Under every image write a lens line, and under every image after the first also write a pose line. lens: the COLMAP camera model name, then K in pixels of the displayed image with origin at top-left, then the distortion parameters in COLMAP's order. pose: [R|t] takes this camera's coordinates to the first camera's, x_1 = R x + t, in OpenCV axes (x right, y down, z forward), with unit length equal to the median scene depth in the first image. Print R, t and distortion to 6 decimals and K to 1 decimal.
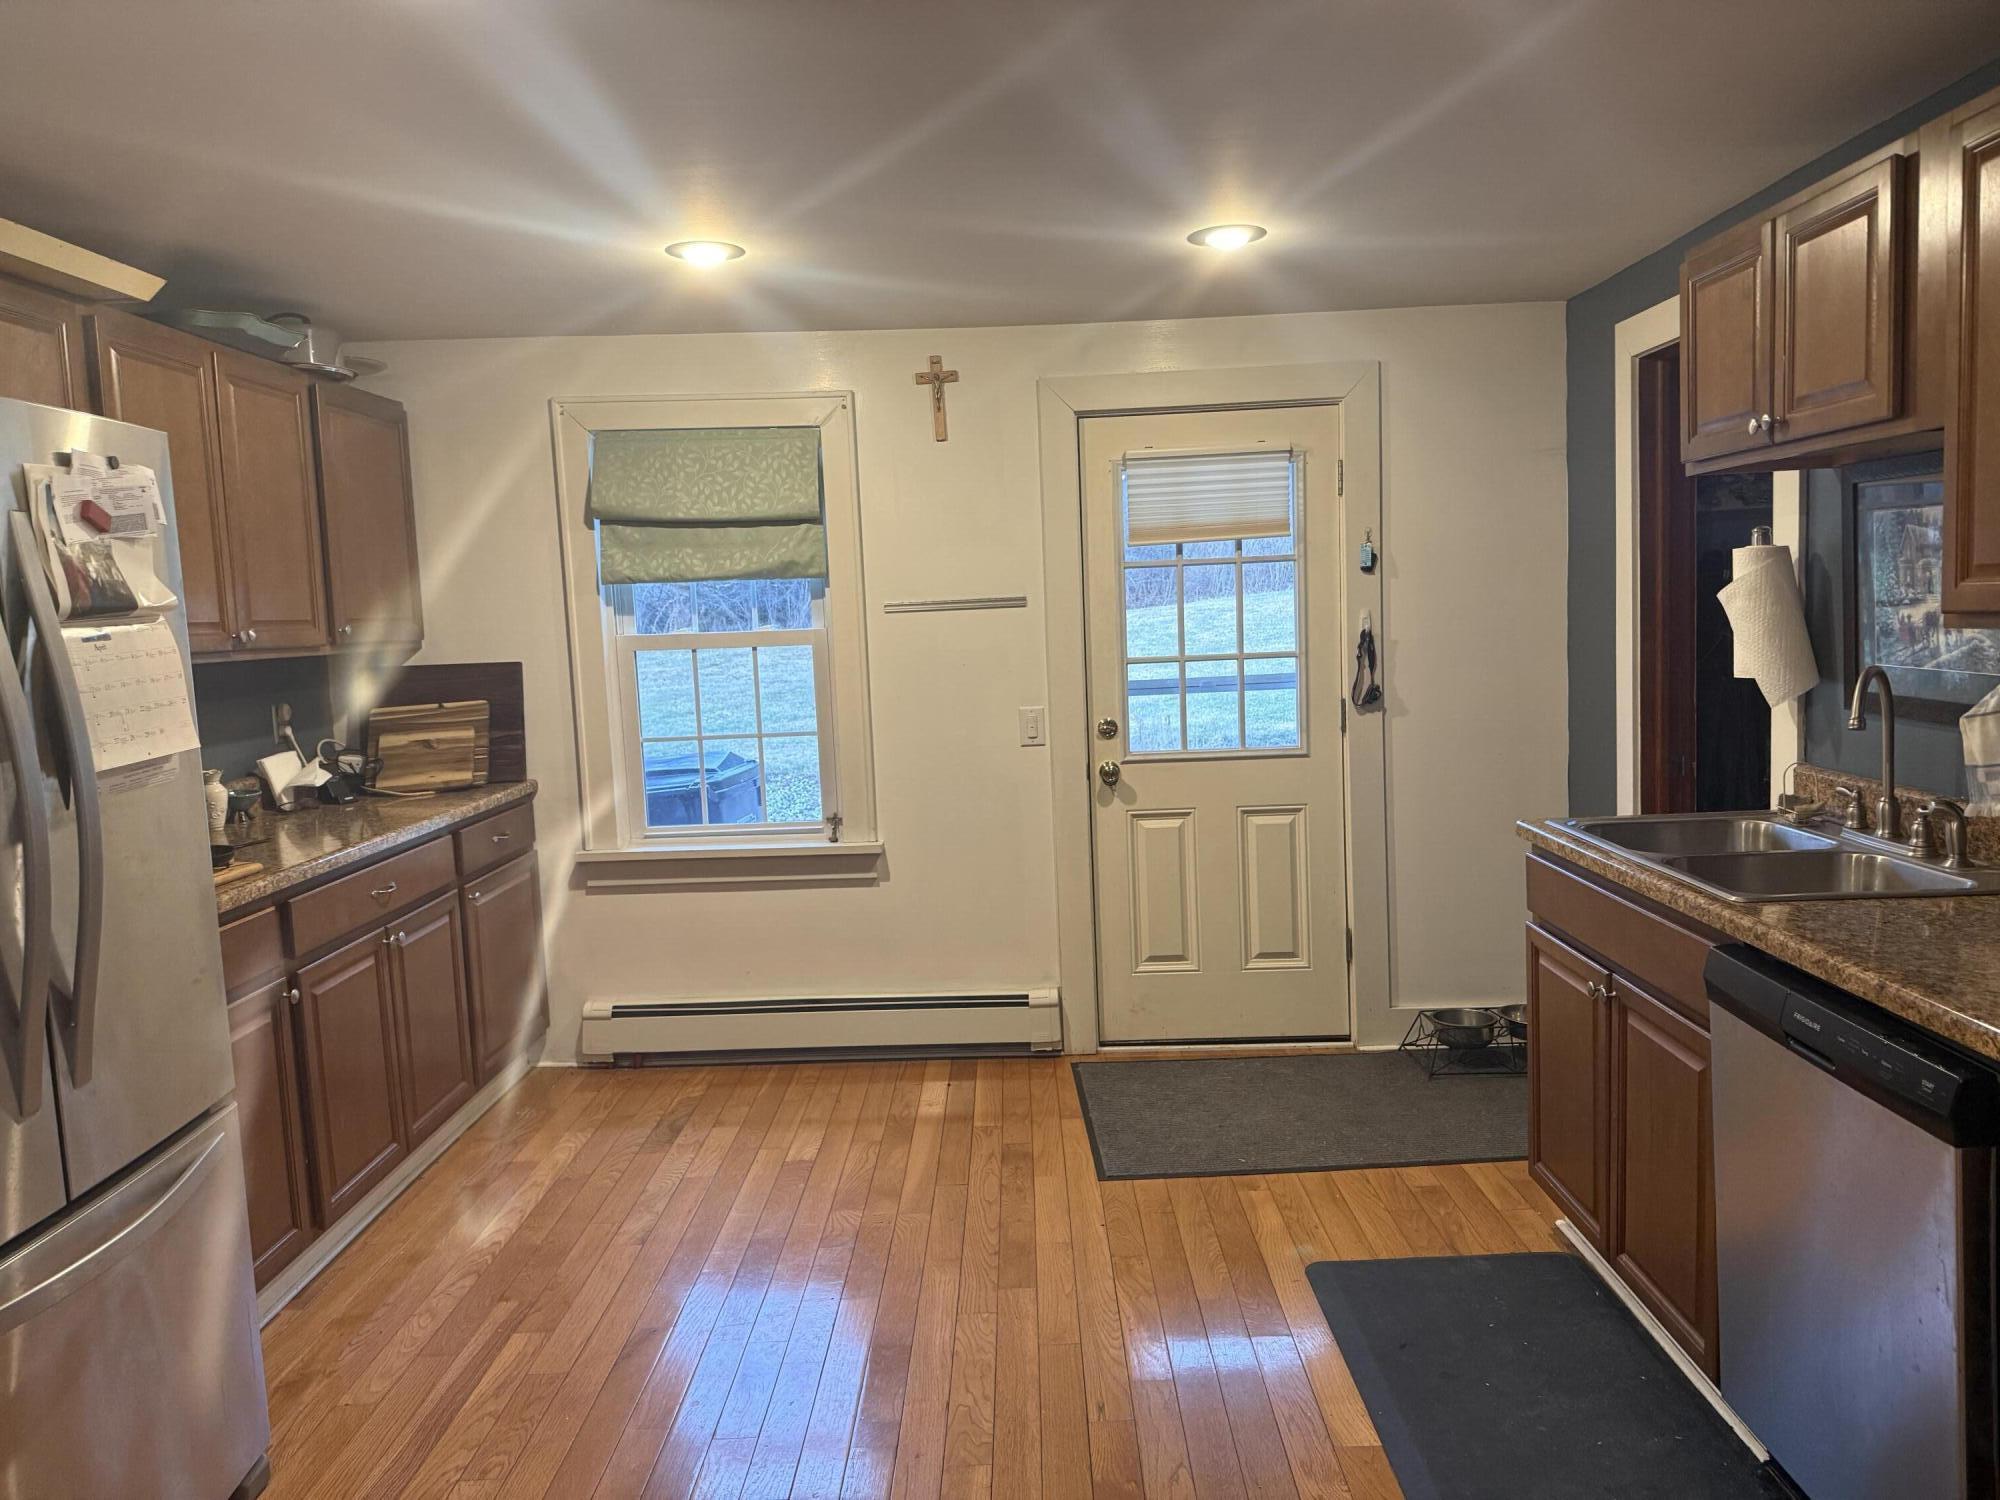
lens RADIAL K [[1409.2, 0, 1000.0], [0, 1409.2, 750.0], [0, 0, 1]] dist [-0.002175, -0.001926]
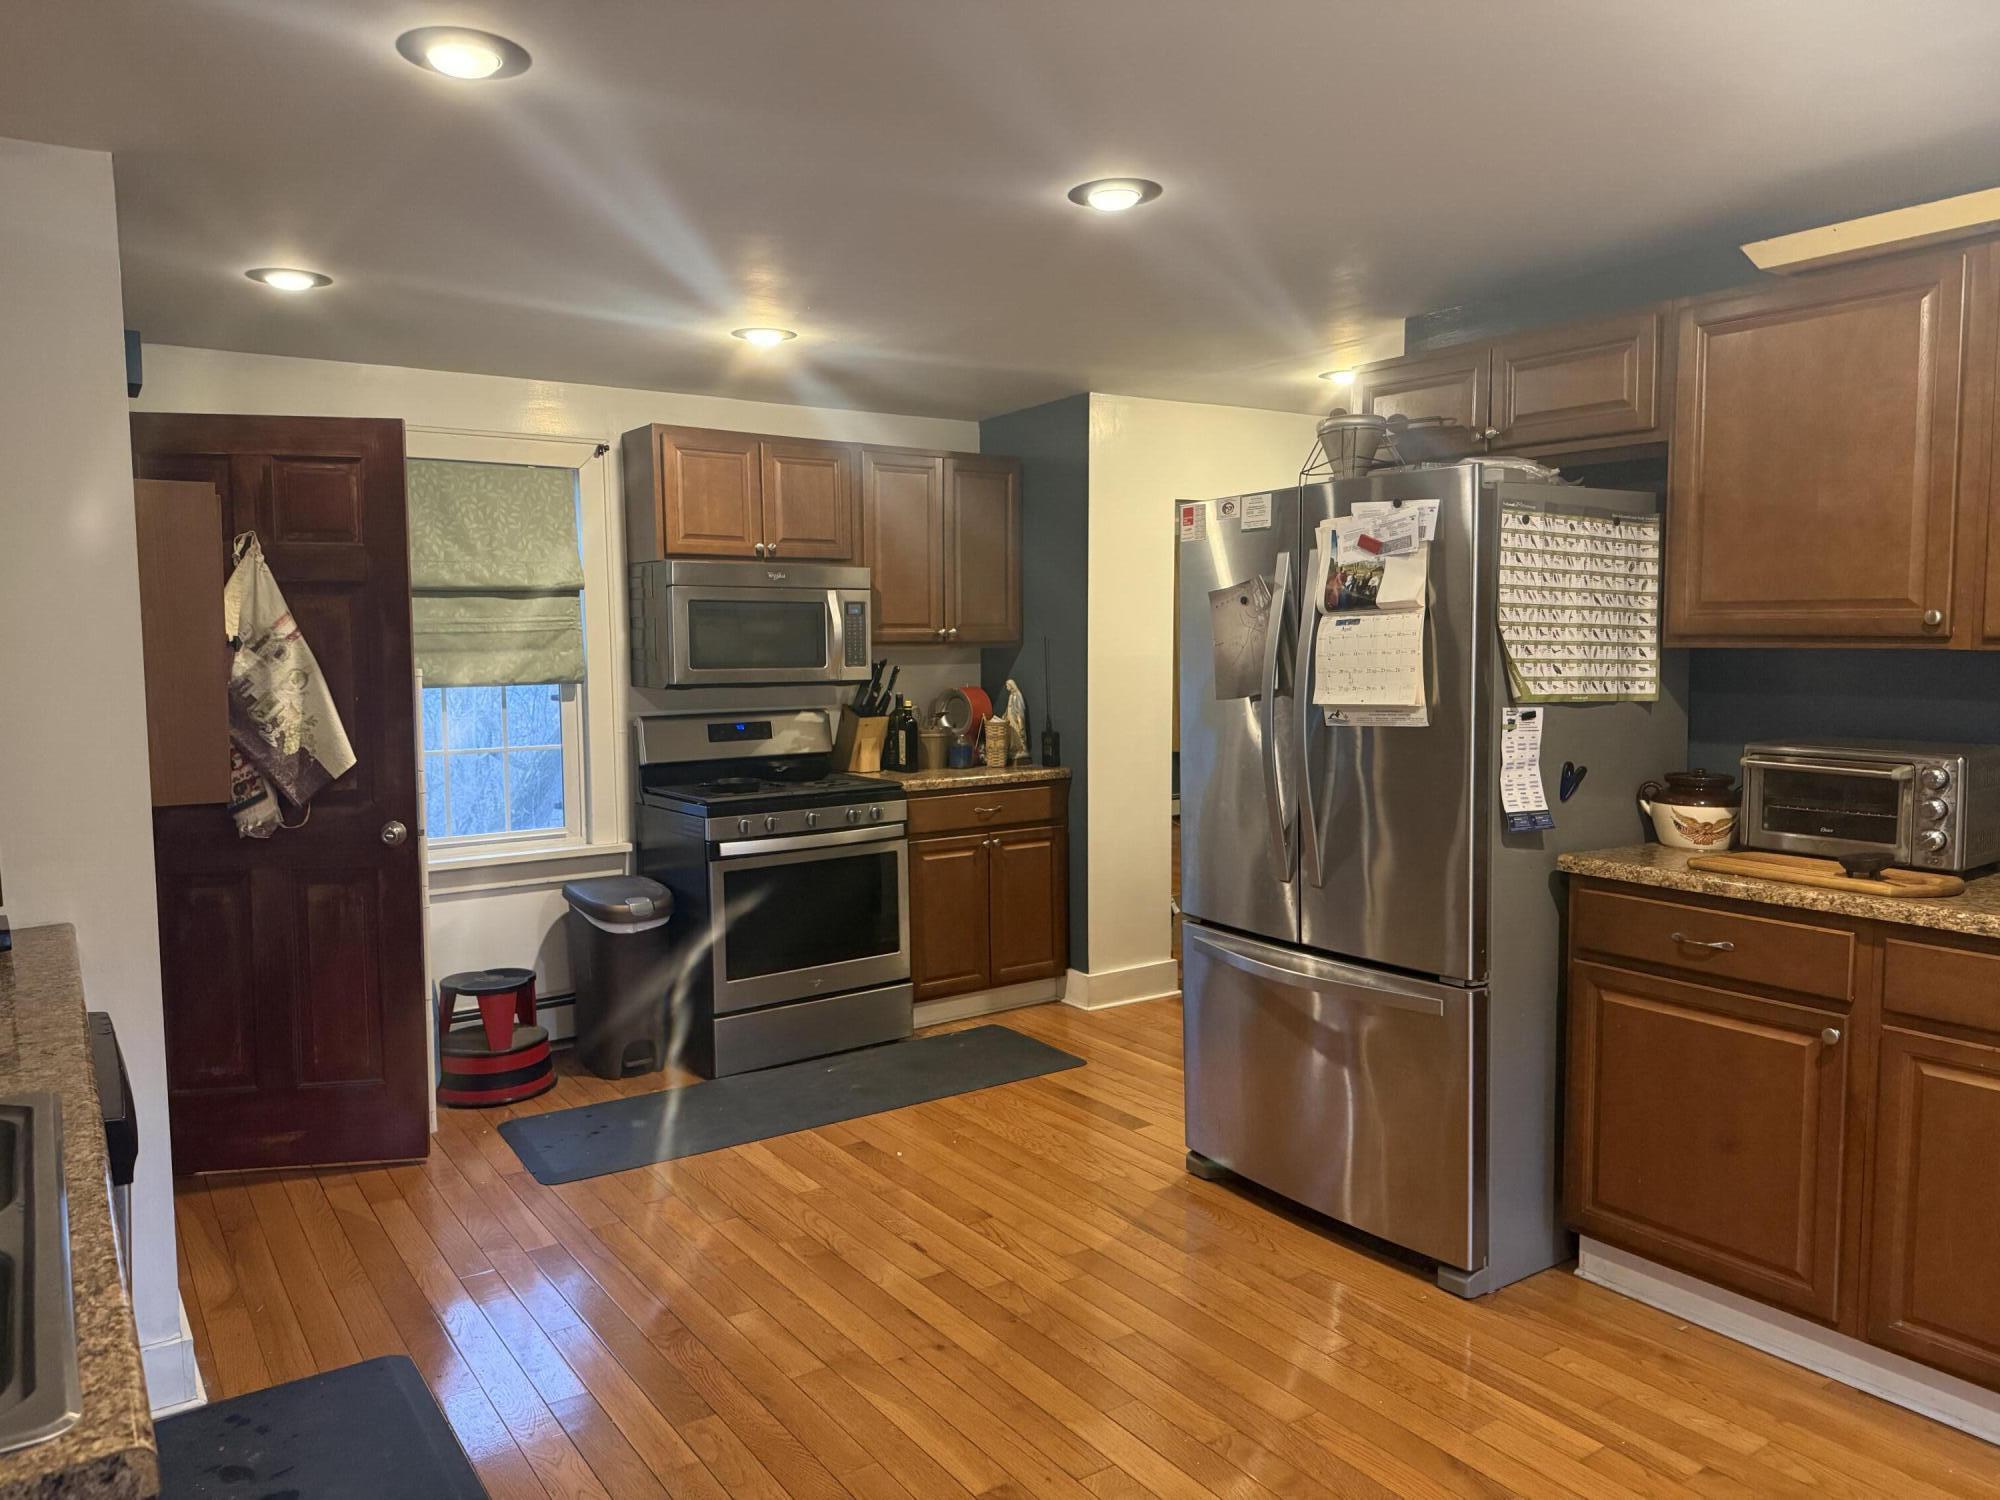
lens RADIAL K [[1409.2, 0, 1000.0], [0, 1409.2, 750.0], [0, 0, 1]] dist [-0.002175, -0.001926]
pose [[-0.807500, 0.097684, -0.581722, 0.379216], [-0.017877, 0.981687, 0.189662, -0.146571], [0.589596, 0.163552, -0.790966, 1.283466]]
